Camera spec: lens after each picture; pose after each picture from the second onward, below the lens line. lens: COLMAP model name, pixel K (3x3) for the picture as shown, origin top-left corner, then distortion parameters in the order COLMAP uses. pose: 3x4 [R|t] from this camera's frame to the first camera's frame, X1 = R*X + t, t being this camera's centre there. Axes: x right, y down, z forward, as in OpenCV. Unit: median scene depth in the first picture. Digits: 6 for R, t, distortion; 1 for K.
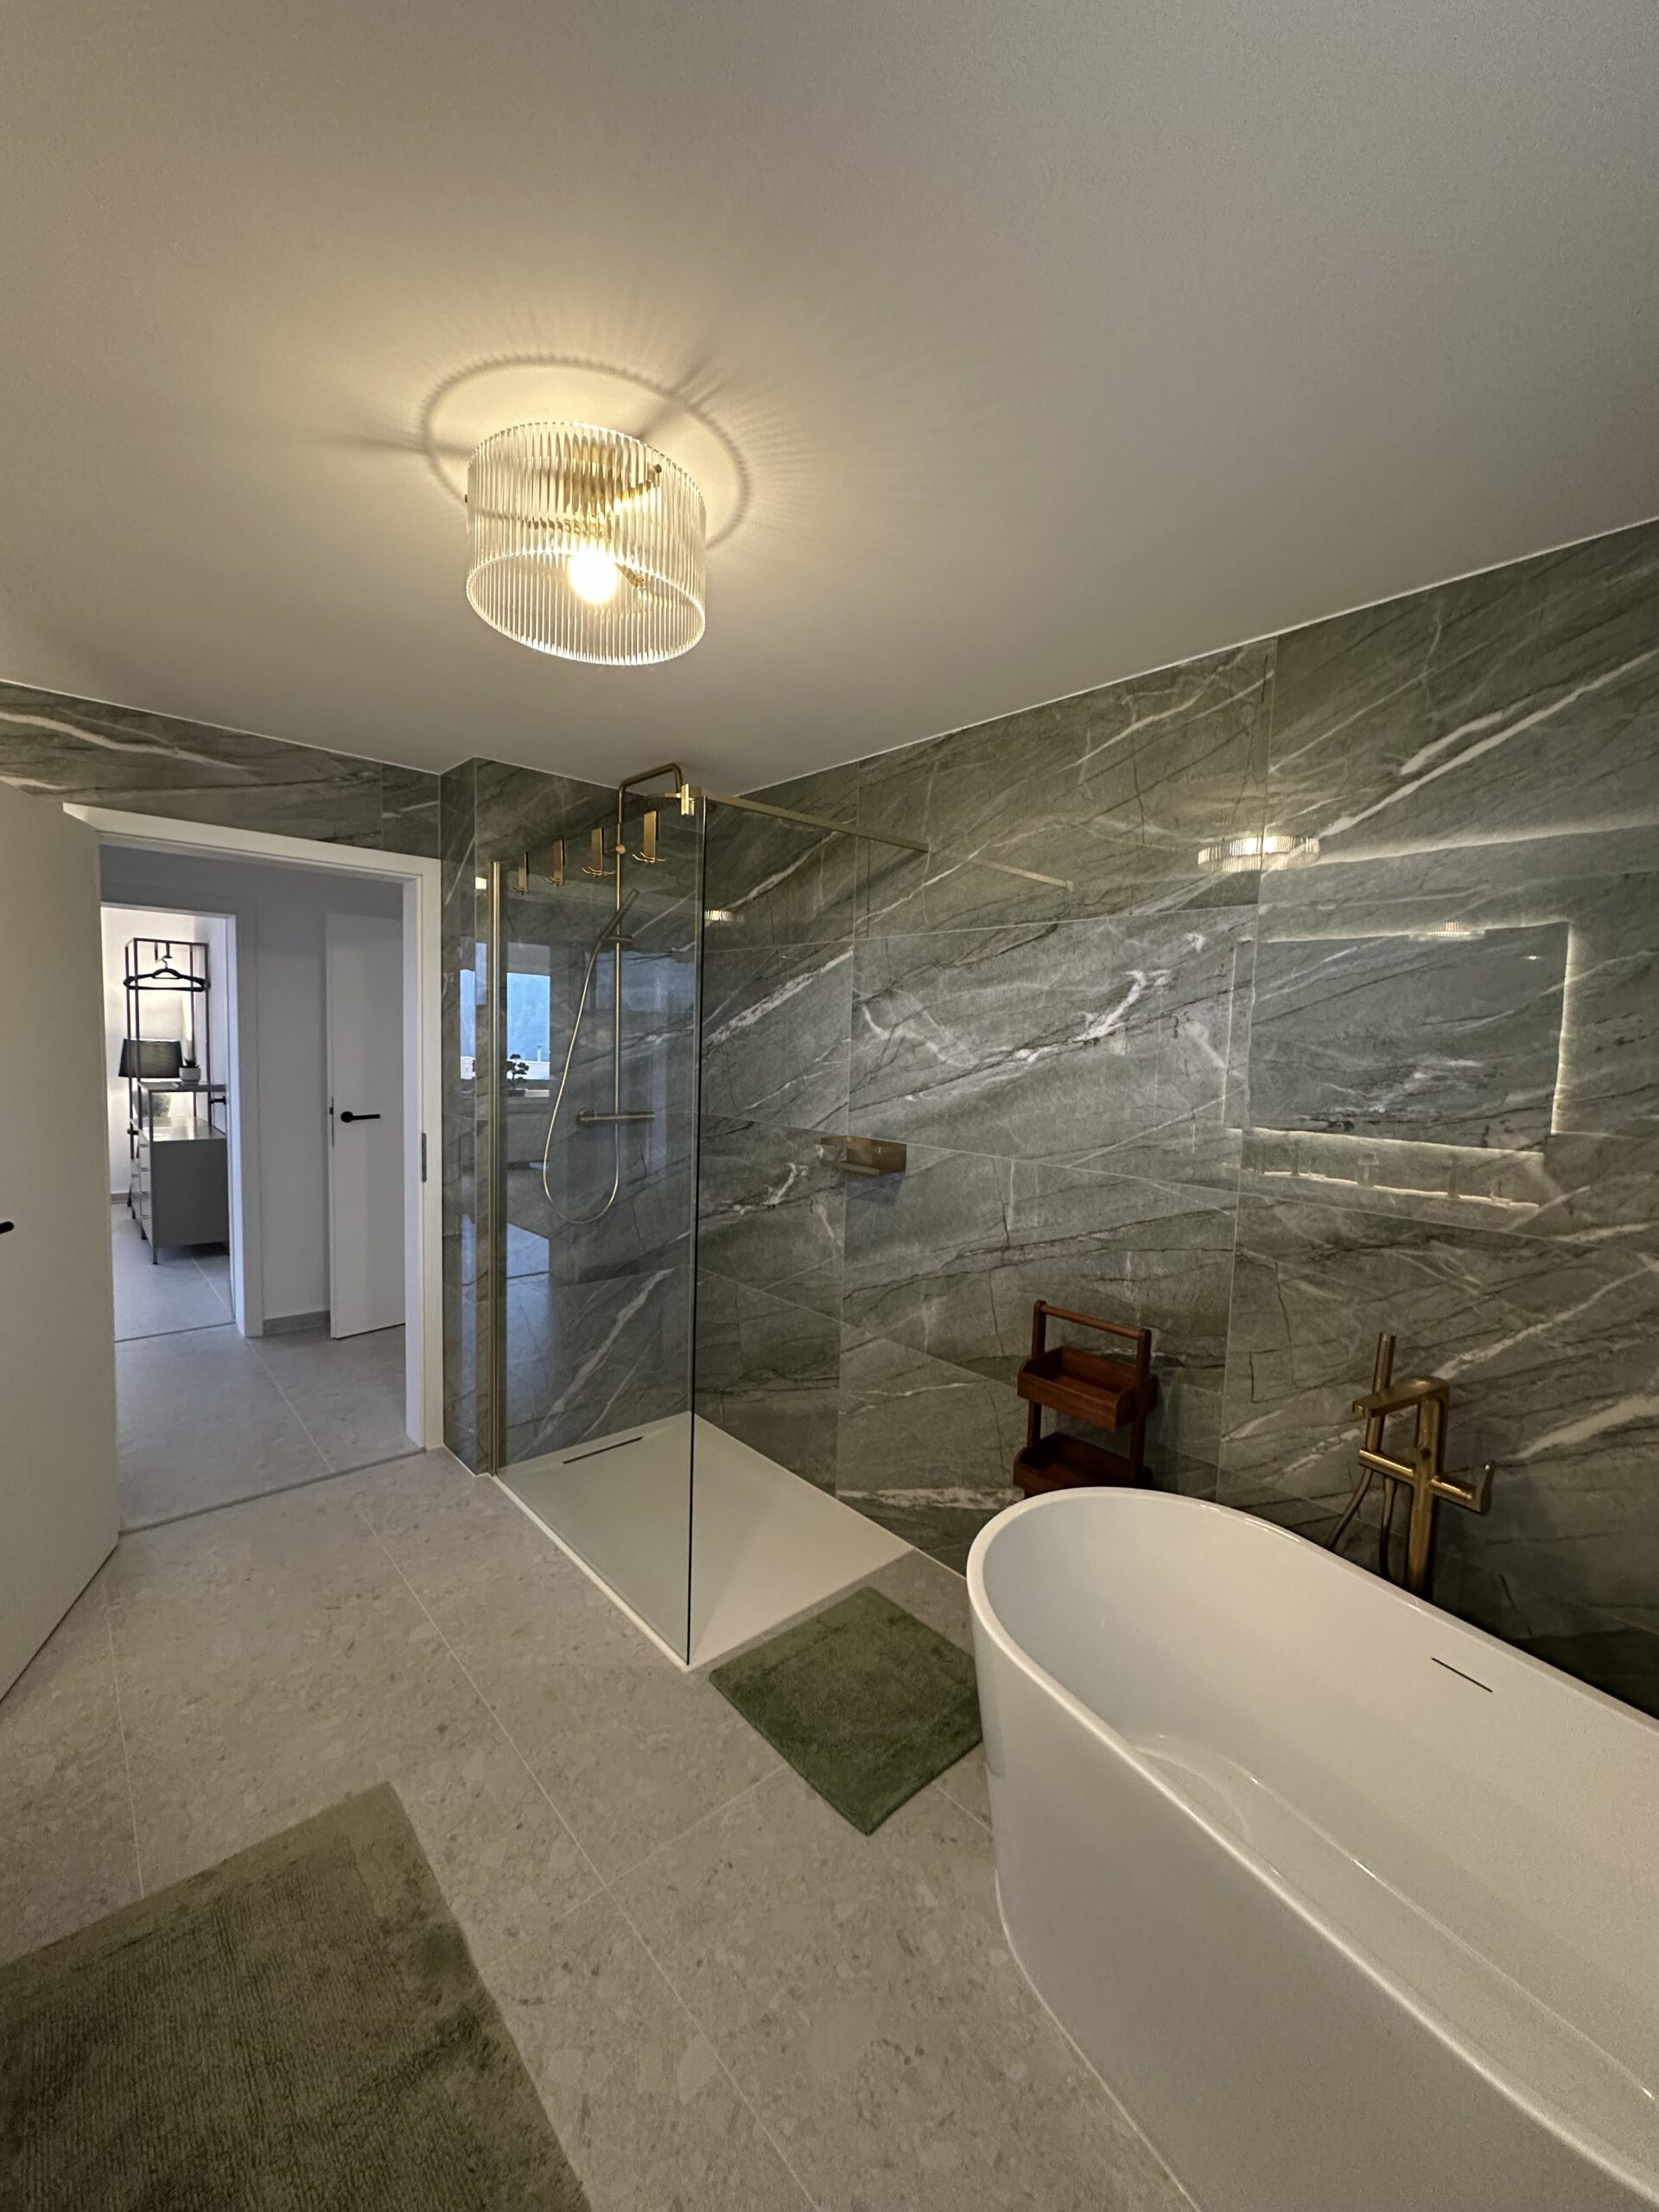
lens RADIAL K [[880.7, 0, 829.5], [0, 880.7, 1106.0], [0, 0, 1]] dist [0.000390, 0.000062]
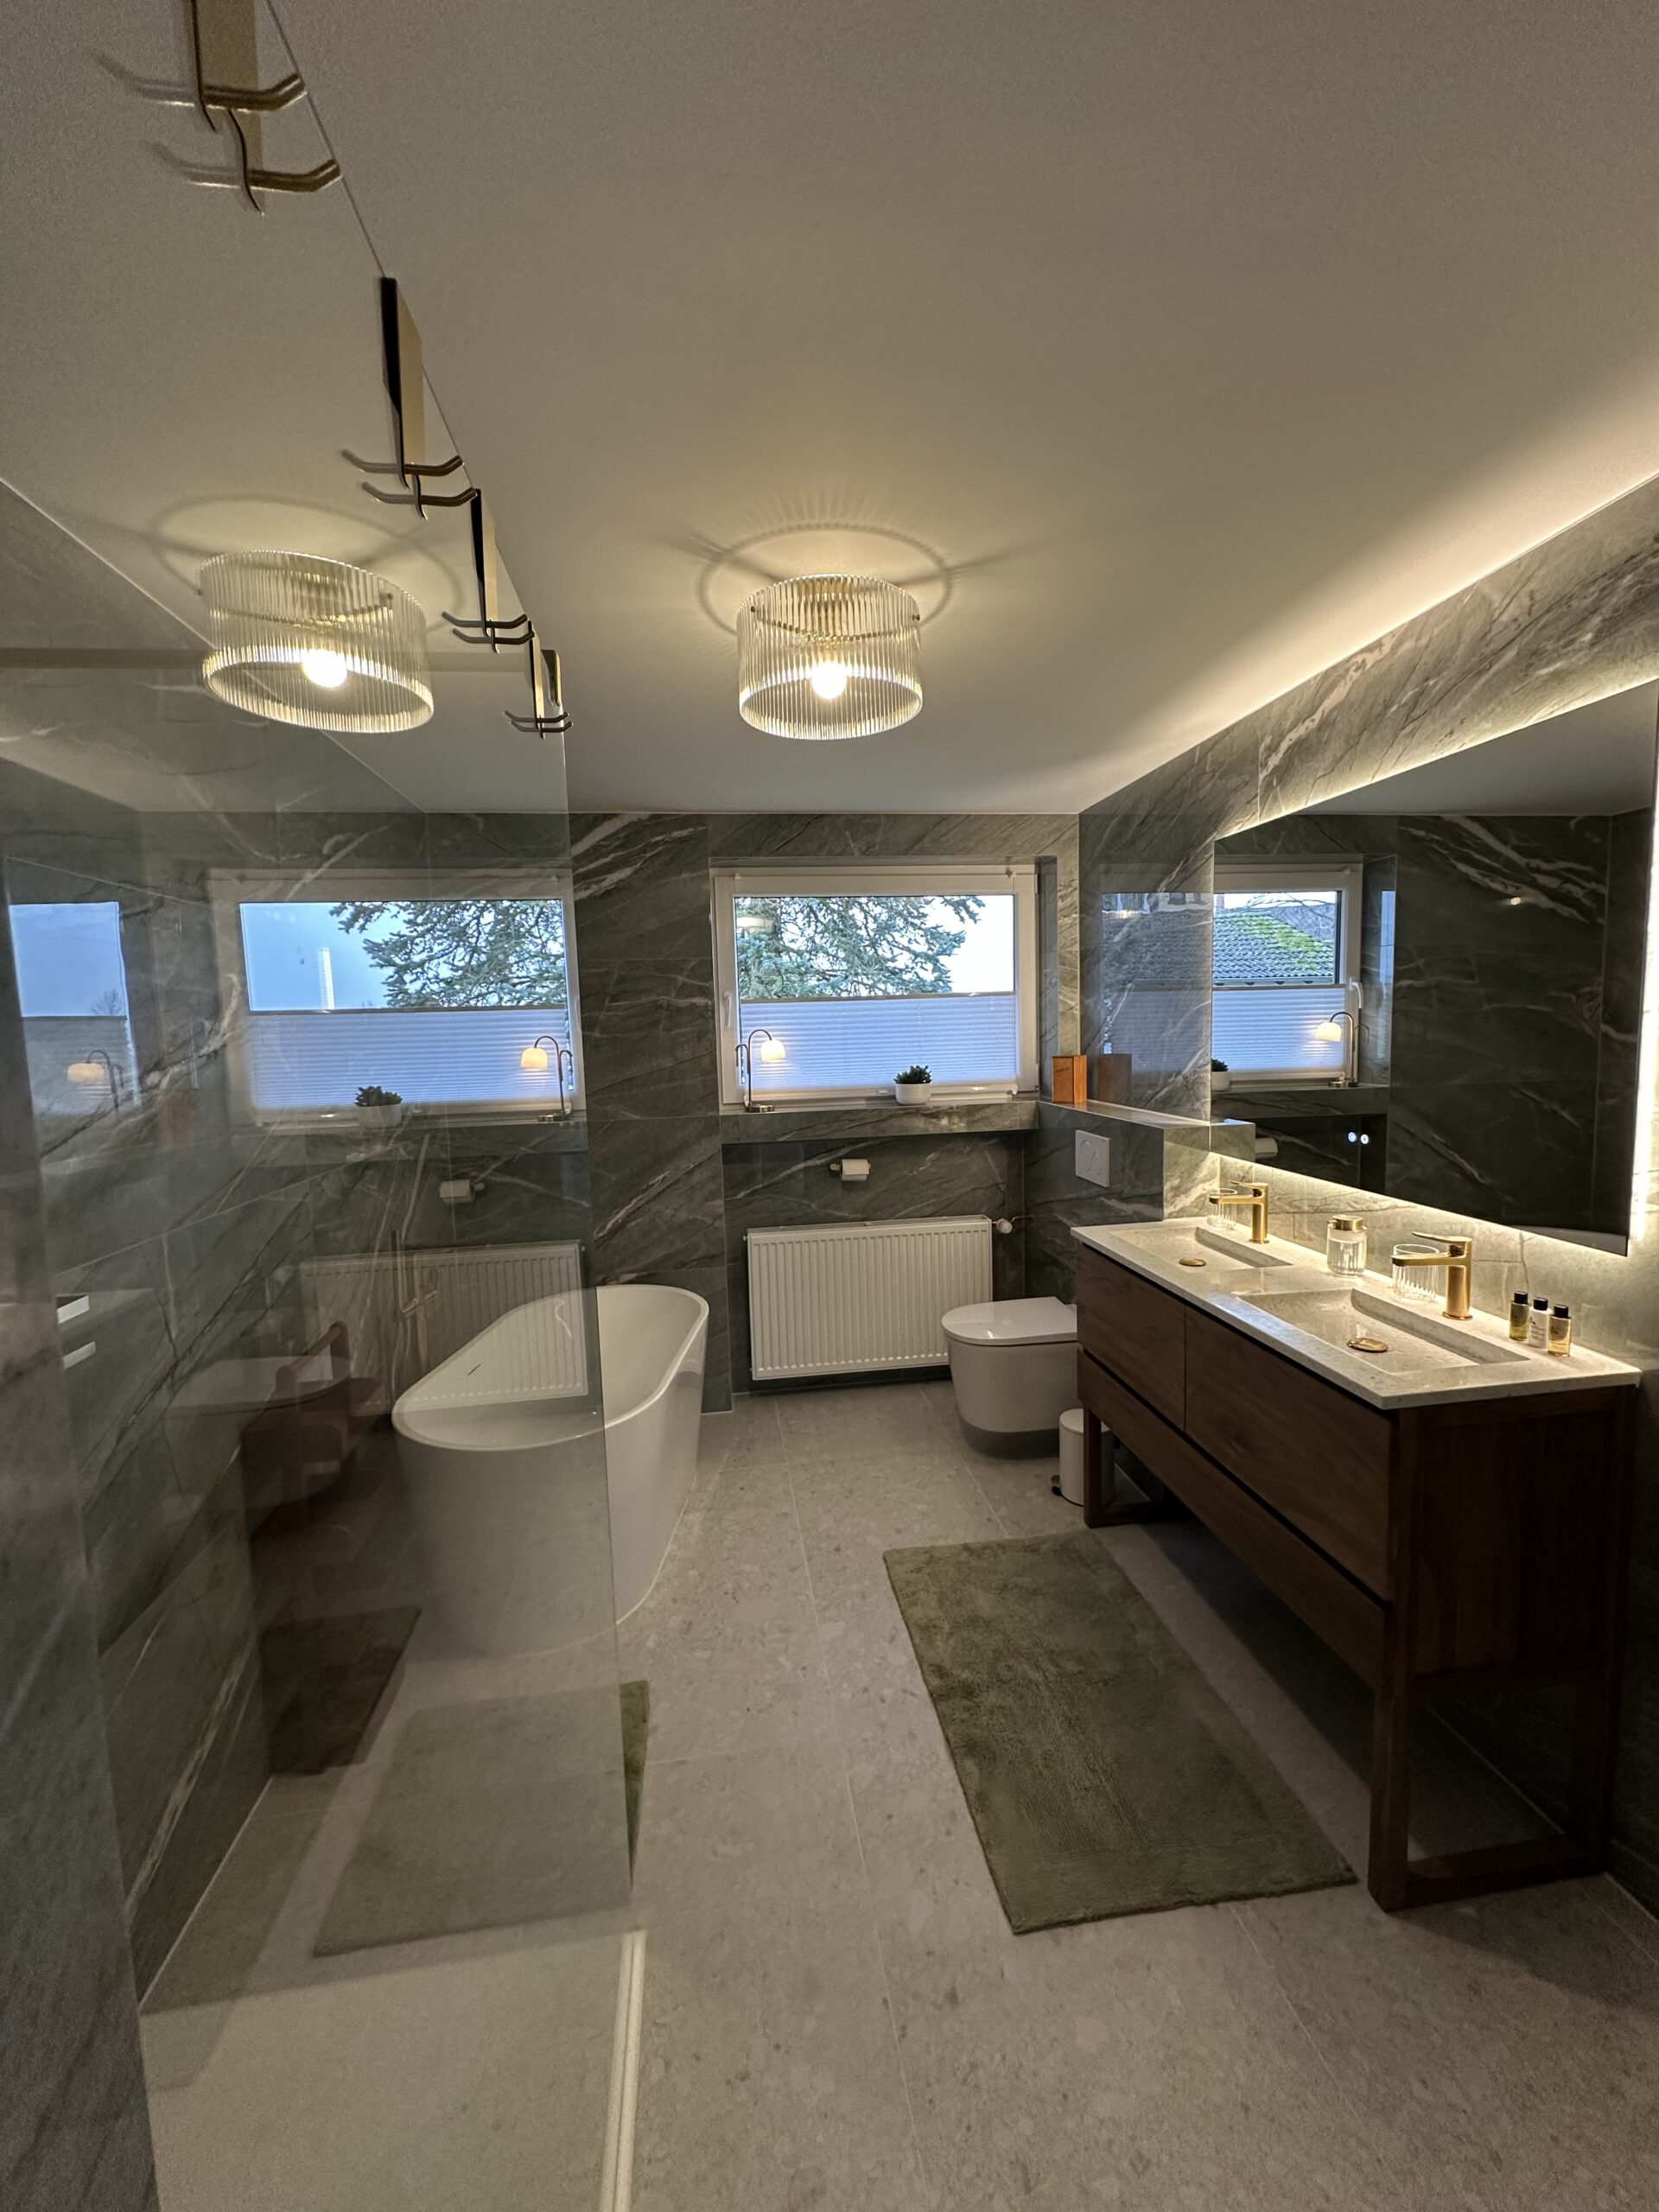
lens RADIAL K [[880.7, 0, 829.5], [0, 880.7, 1106.0], [0, 0, 1]] dist [0.000390, 0.000062]
pose [[-0.829074, -0.052713, 0.556648, -0.884610], [0.048624, 0.984977, 0.165696, -0.185128], [-0.557020, 0.164441, -0.814056, 1.870541]]
